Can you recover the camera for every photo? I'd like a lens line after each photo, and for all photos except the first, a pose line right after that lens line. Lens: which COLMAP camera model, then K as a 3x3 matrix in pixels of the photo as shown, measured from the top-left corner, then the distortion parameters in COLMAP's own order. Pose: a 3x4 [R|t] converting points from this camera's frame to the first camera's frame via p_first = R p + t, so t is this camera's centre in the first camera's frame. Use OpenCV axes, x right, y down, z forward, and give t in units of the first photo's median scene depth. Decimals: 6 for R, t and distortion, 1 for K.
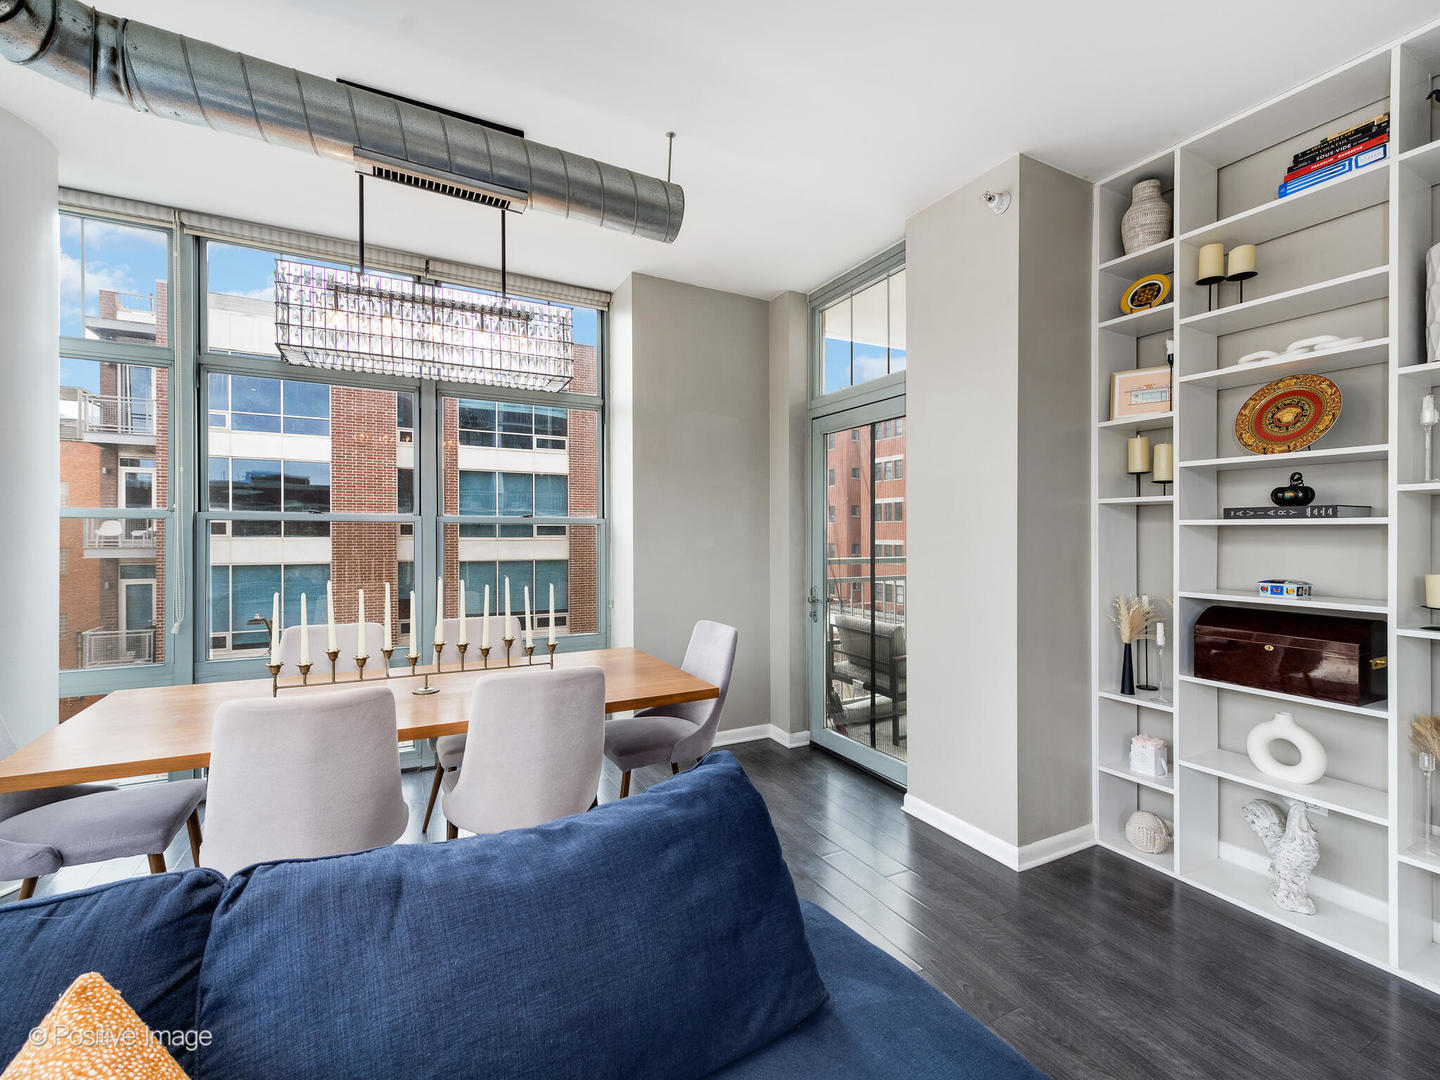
lens RADIAL K [[638.7, 0, 725.9], [0, 638.7, 534.6], [0, 0, 1]] dist [0.007720, -0.000941]
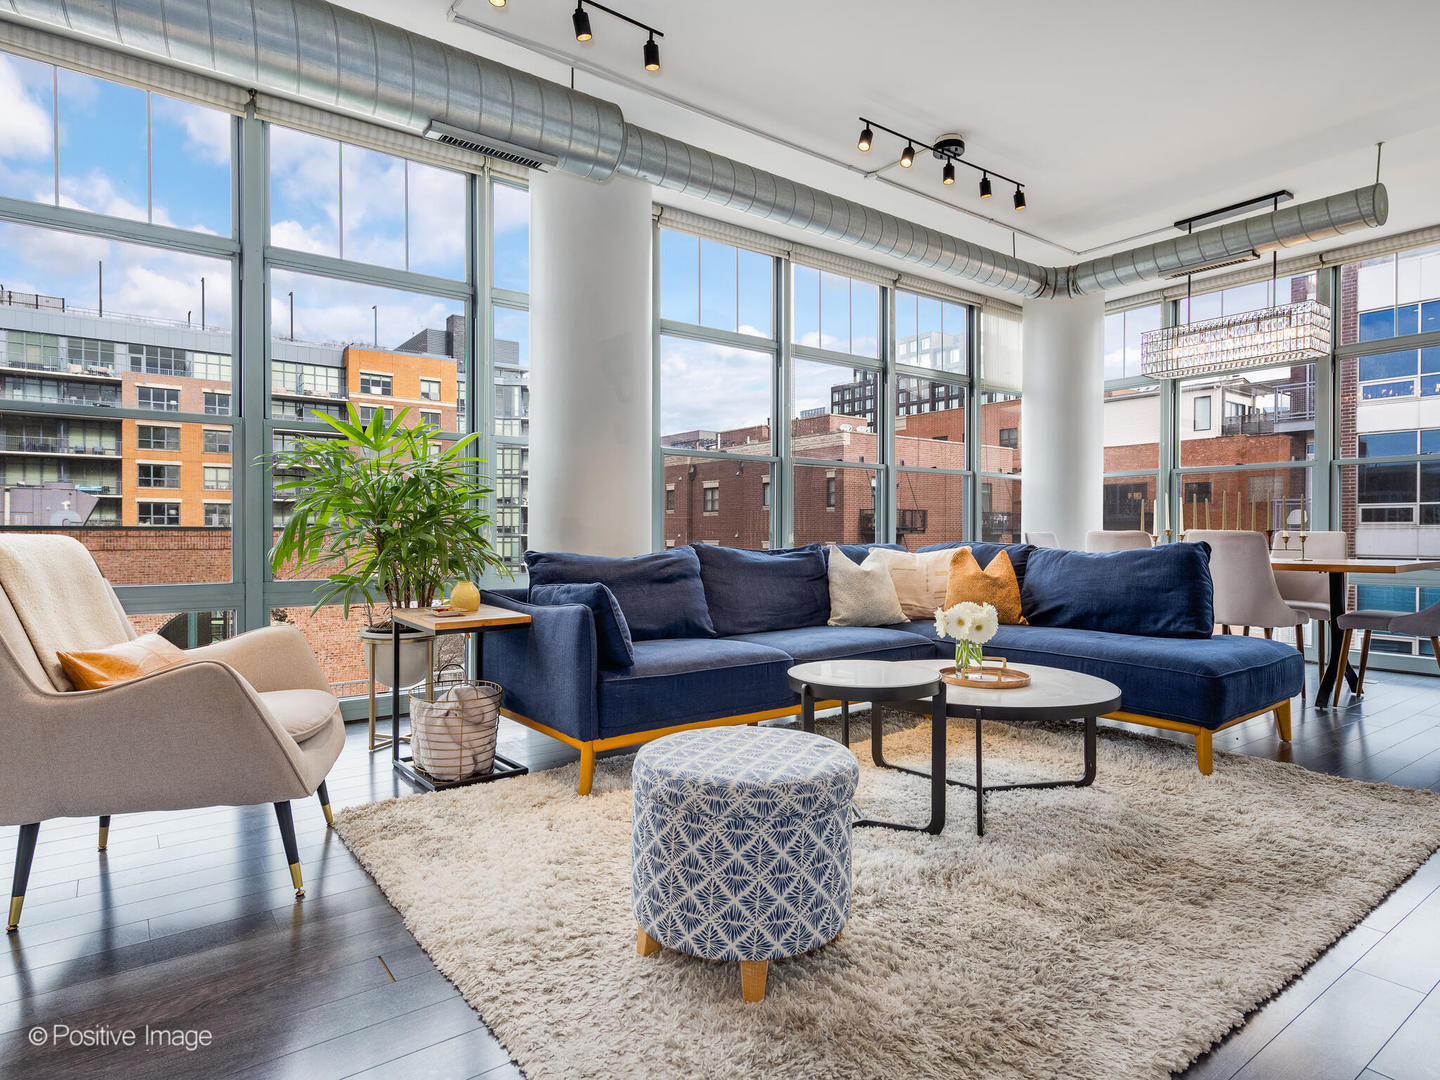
lens RADIAL K [[816.7, 0, 714.4], [0, 816.7, 542.0], [0, 0, 1]] dist [0.007669, 0.000482]
pose [[0.145692, 0.008551, -0.989293, 1.206568], [-0.003080, 0.999962, 0.008190, 0.154602], [0.989325, 0.001854, 0.145713, -0.509675]]
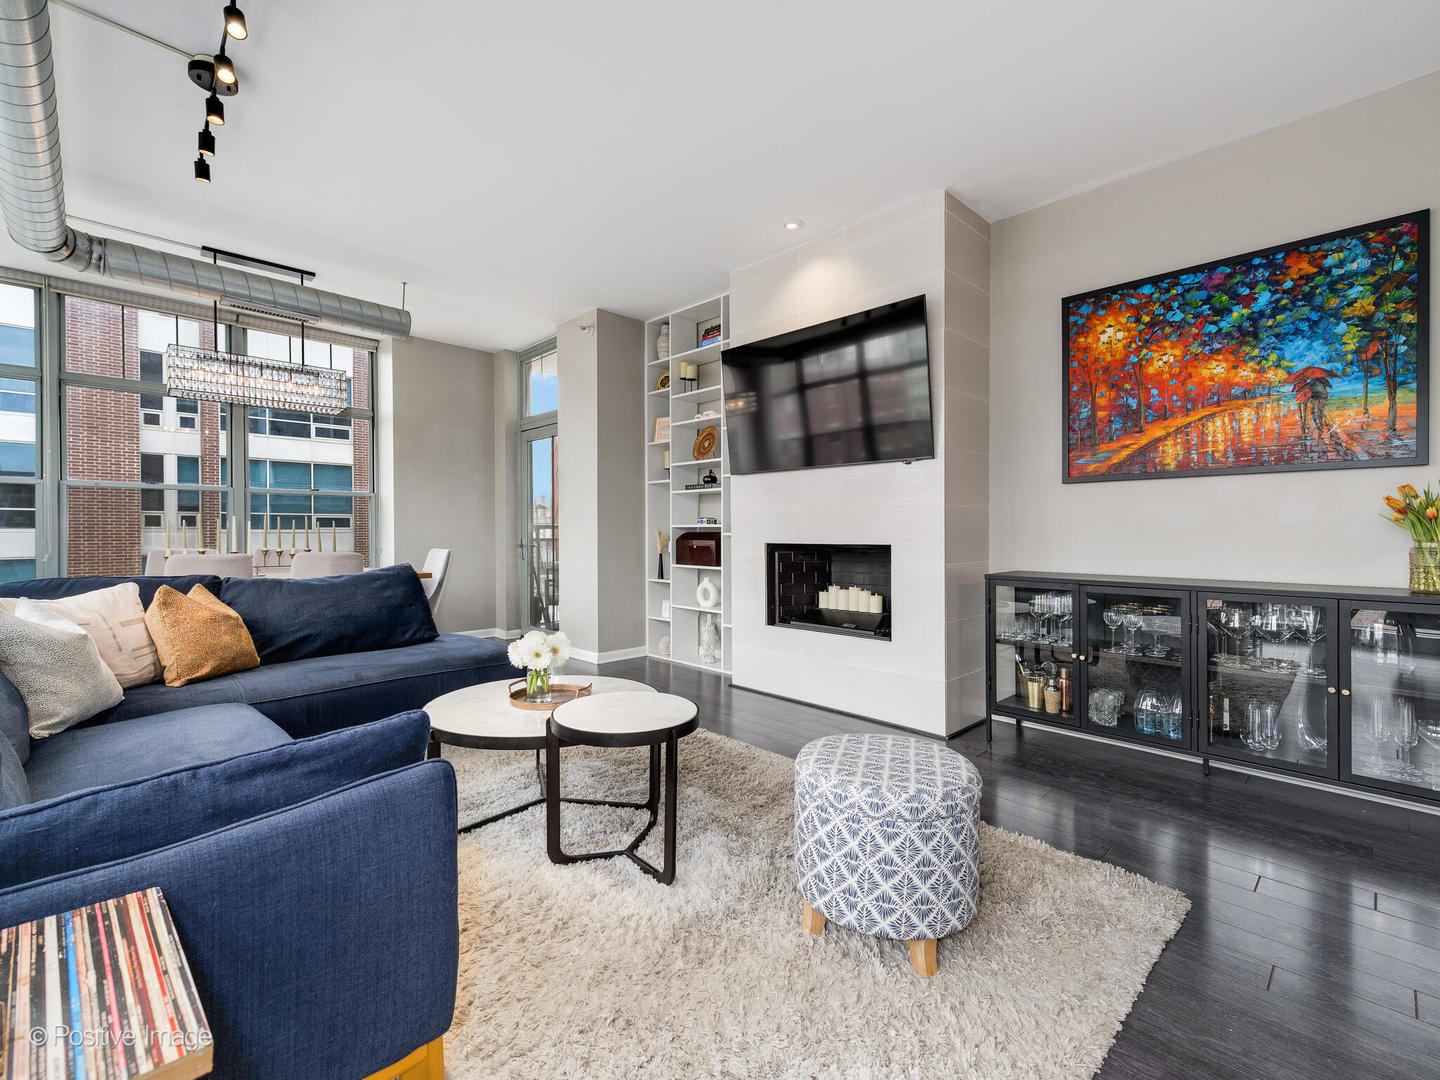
lens RADIAL K [[638.7, 0, 725.9], [0, 638.7, 534.6], [0, 0, 1]] dist [0.007720, -0.000941]
pose [[0.960125, -0.003895, 0.279543, 0.258675], [0.003143, 0.999990, 0.003137, 0.101959], [-0.279553, -0.002134, 0.960128, -0.951319]]
